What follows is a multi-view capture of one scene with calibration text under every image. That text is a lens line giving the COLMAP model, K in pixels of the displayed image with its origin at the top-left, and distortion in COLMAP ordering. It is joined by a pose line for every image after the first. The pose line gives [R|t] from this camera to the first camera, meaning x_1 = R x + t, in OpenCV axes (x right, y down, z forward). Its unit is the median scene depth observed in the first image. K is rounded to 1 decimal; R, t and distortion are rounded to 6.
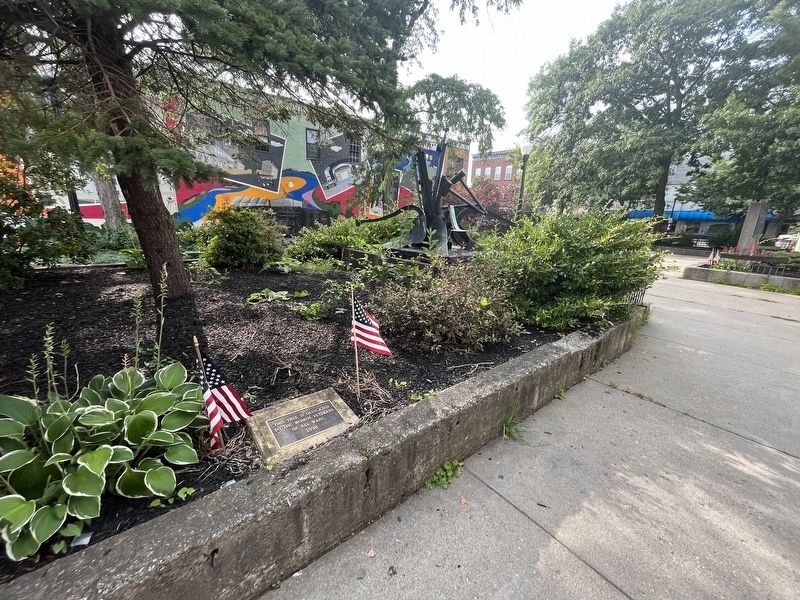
lens RADIAL K [[324.8, 0, 400.0], [0, 324.8, 300.0], [0, 0, 1]] dist [-0.000977, -0.000053]
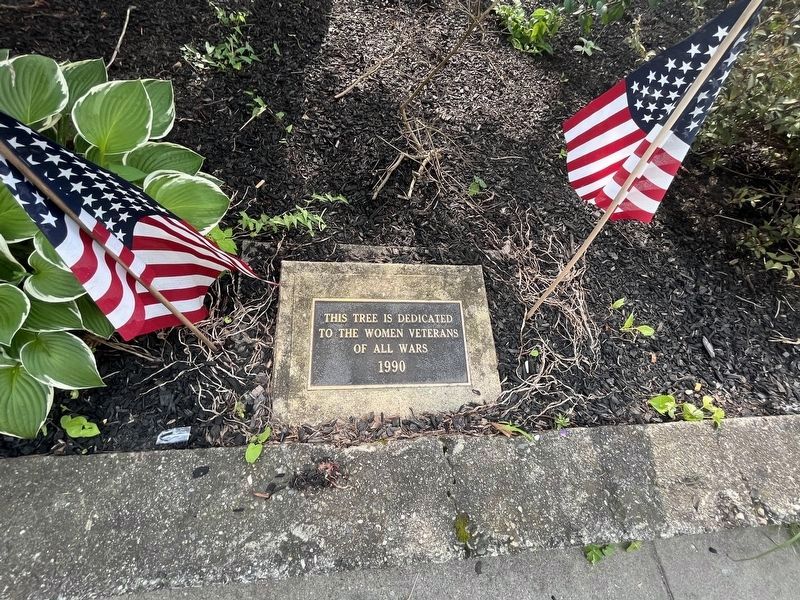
lens RADIAL K [[324.8, 0, 400.0], [0, 324.8, 300.0], [0, 0, 1]] dist [-0.000977, -0.000053]
pose [[0.813424, 0.531121, -0.237175, -0.195671], [-0.234767, 0.672834, 0.701555, 0.027580], [0.532190, -0.514980, 0.671989, 0.719031]]
